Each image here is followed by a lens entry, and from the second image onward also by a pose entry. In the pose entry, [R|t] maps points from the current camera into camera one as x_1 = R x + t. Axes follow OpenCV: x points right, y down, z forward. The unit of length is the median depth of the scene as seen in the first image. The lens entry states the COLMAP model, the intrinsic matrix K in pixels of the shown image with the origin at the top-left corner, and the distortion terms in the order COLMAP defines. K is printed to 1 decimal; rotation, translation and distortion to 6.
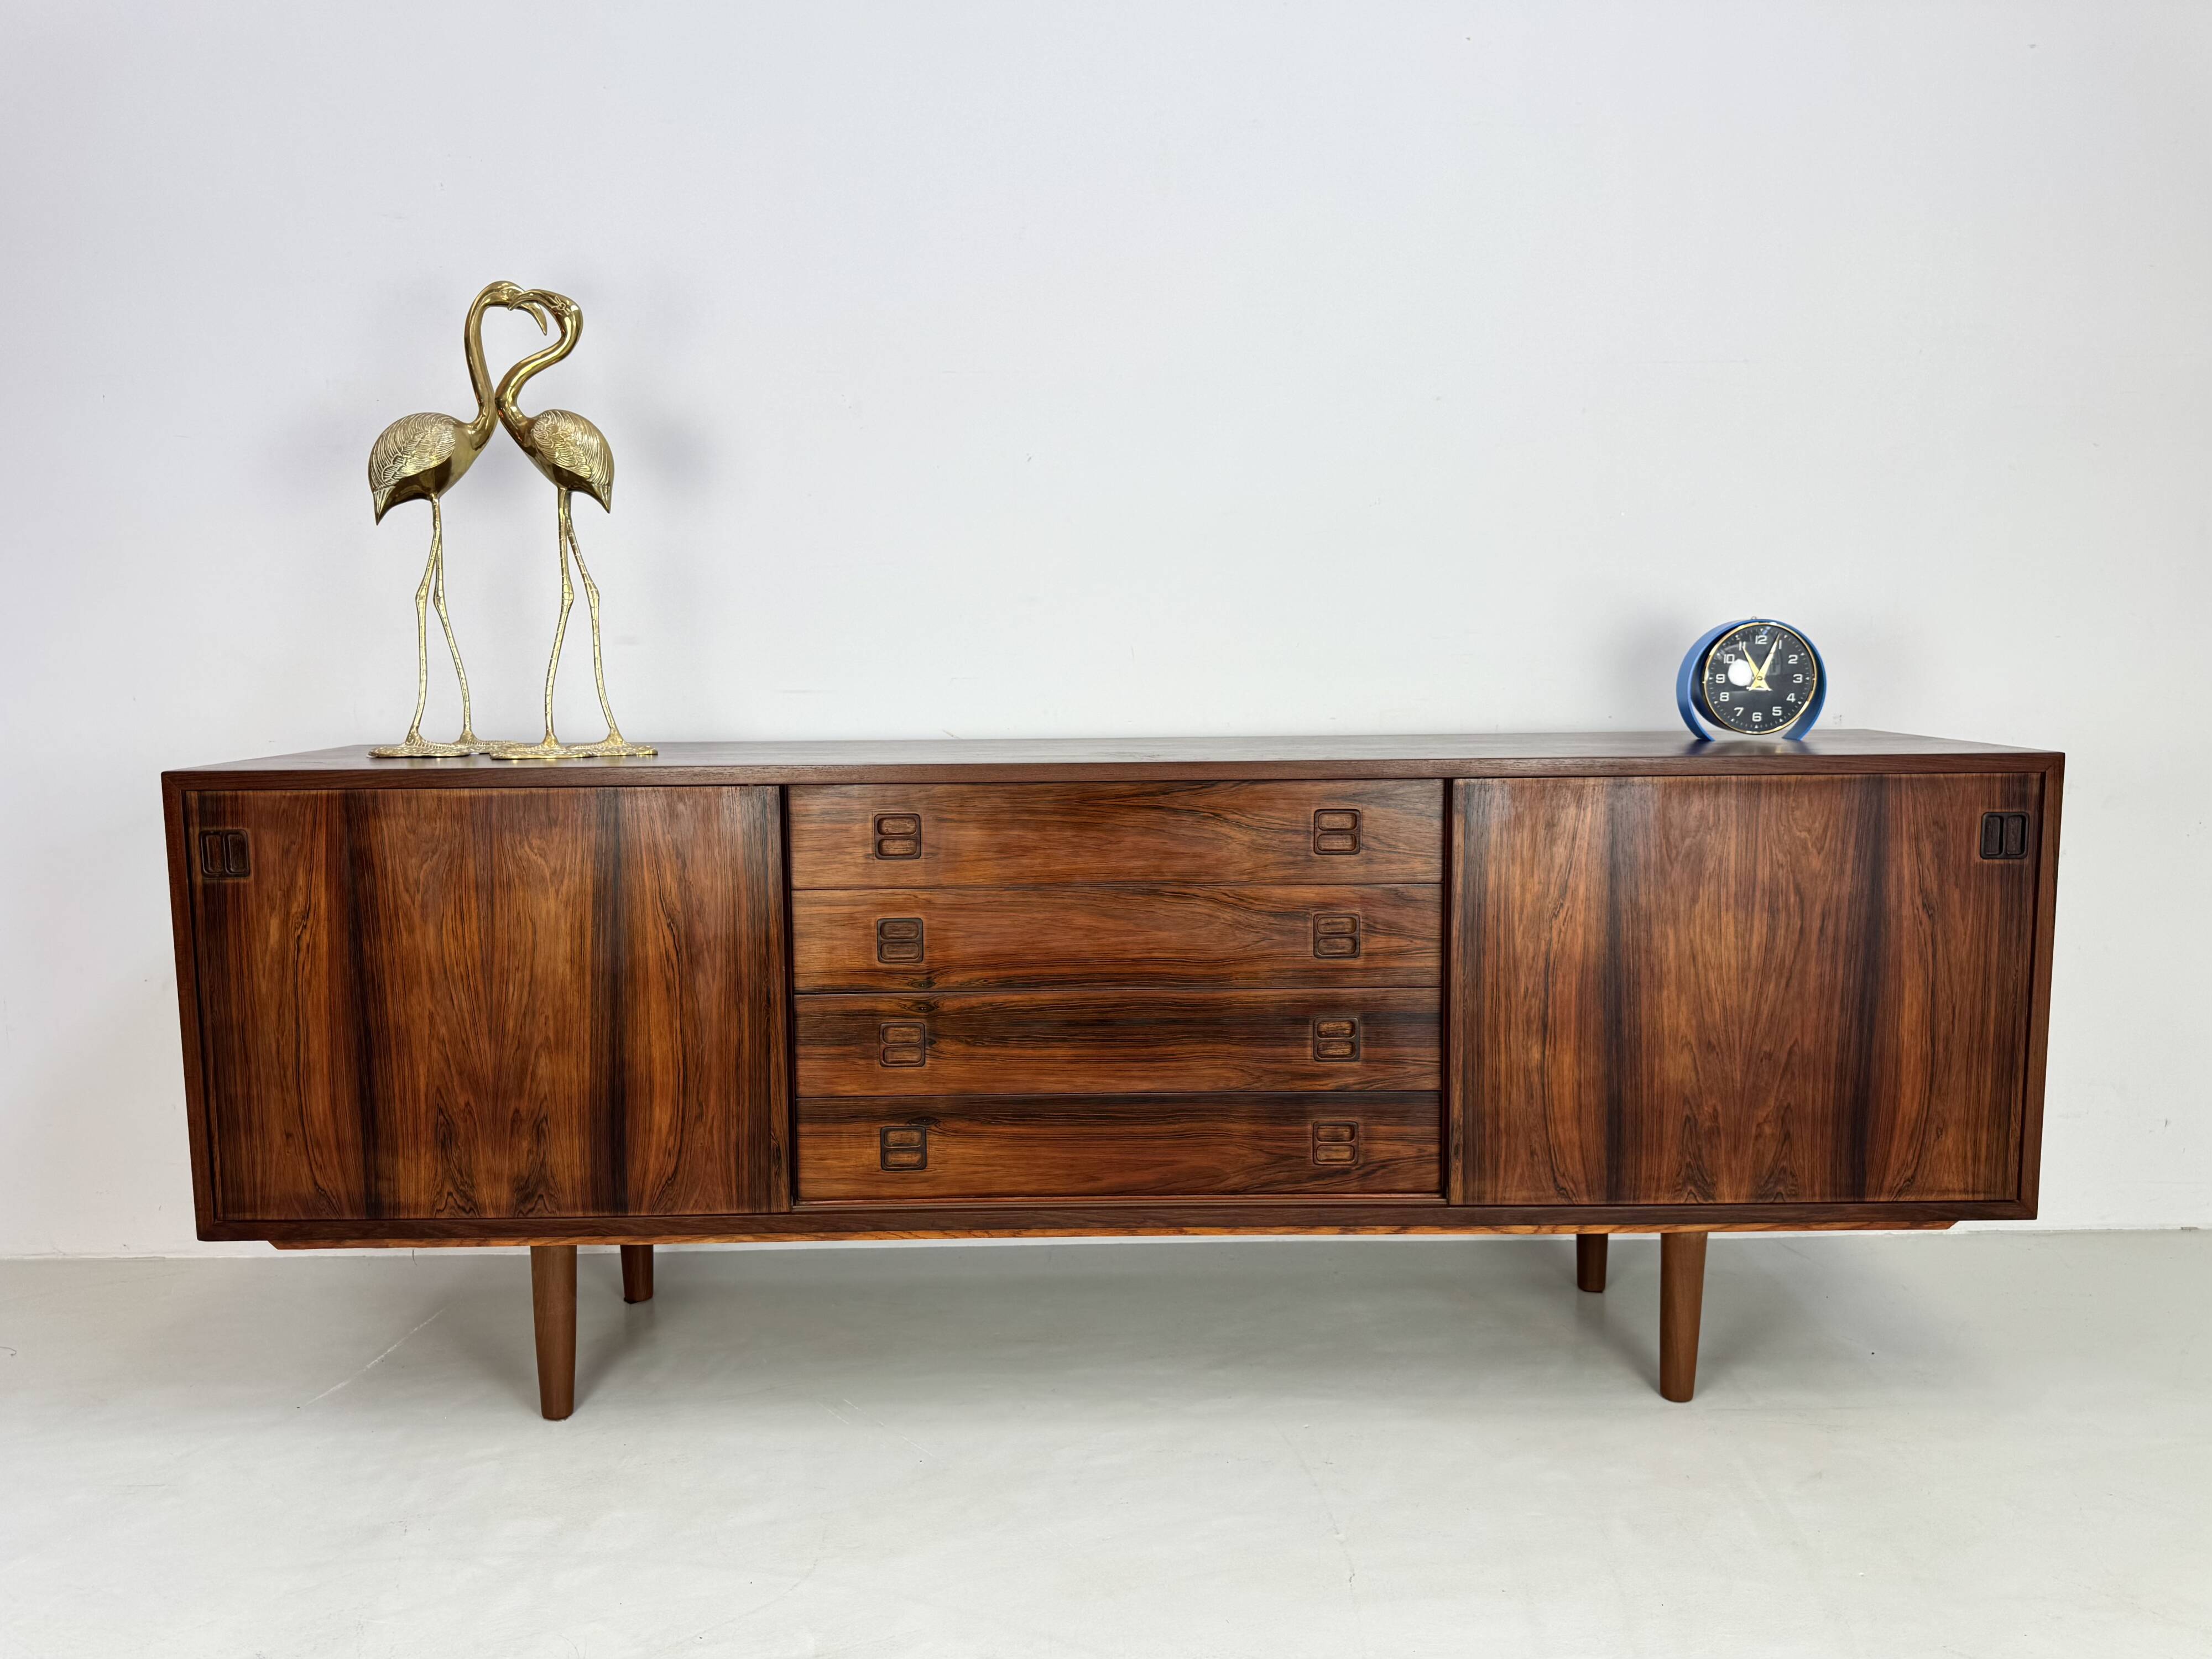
lens RADIAL K [[1603.8, 0, 1085.1], [0, 1603.8, 774.8], [0, 0, 1]] dist [0.068875, -0.122971]
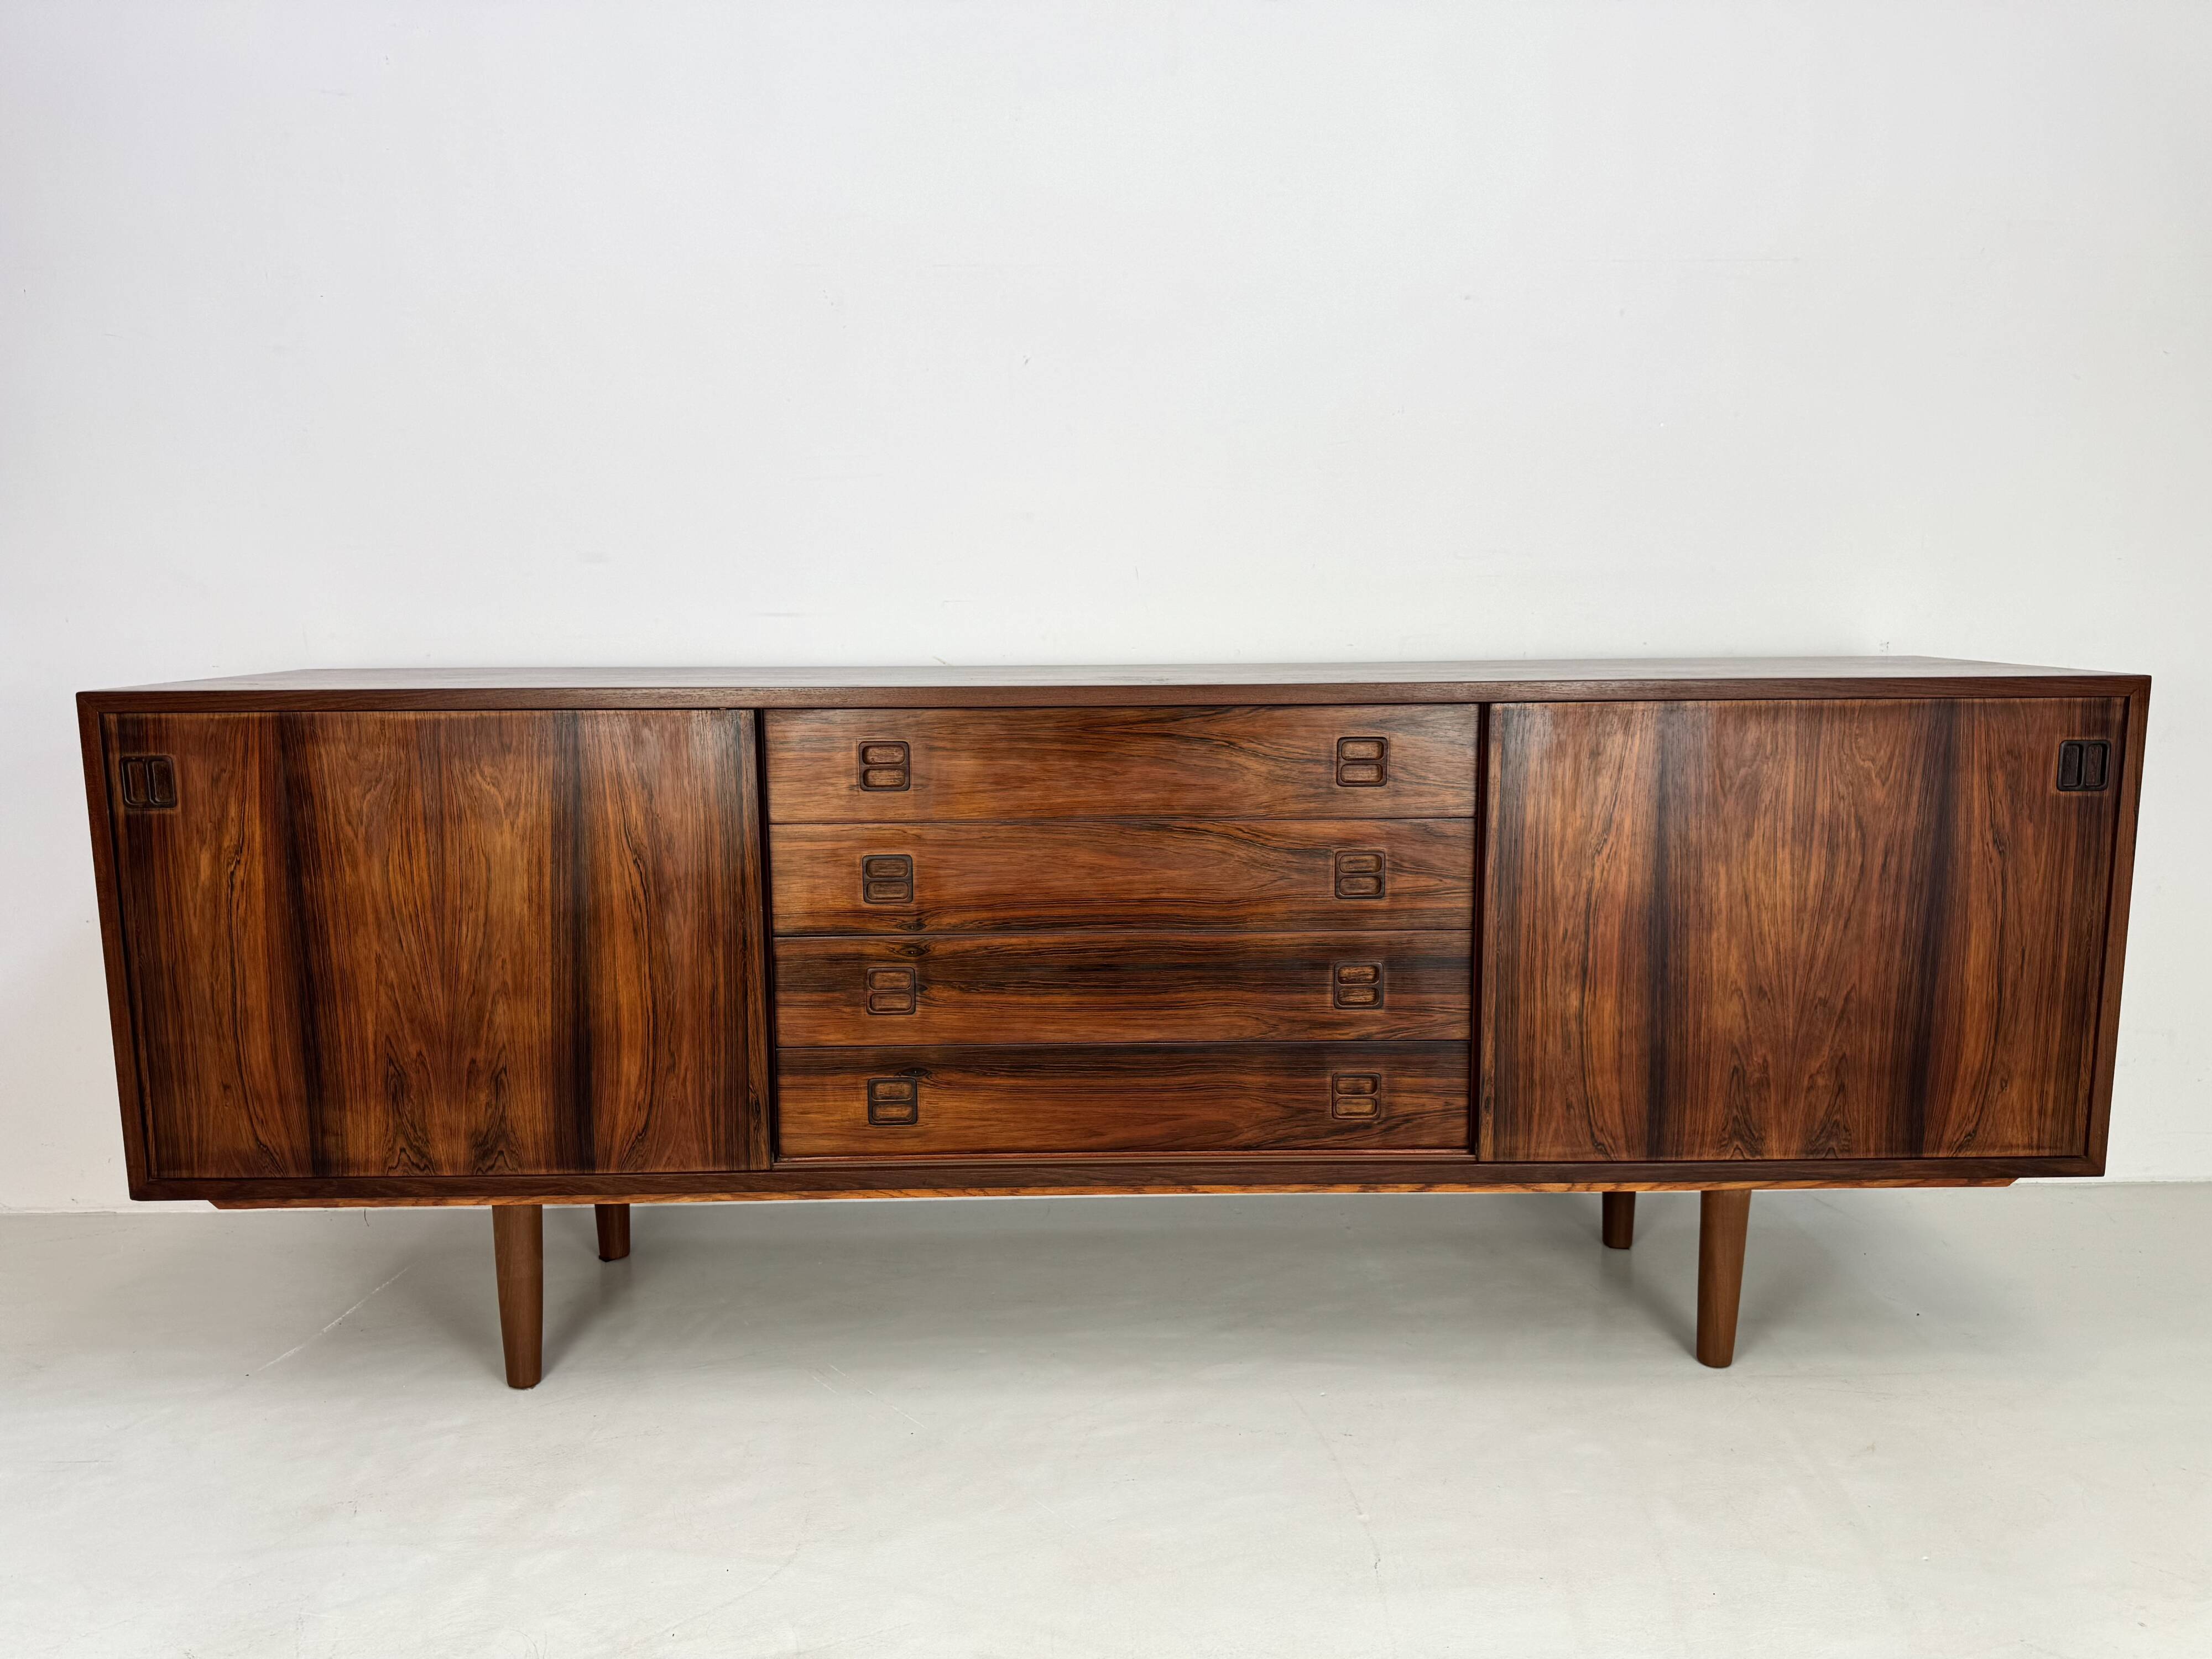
lens RADIAL K [[1567.3, 0, 1091.1], [0, 1567.3, 792.1], [0, 0, 1]] dist [0.063307, -0.107376]
pose [[0.999965, 0.001432, 0.008234, -0.005894], [-0.001751, 0.999245, 0.038816, 0.018370], [-0.008173, -0.038829, 0.999212, 0.100782]]
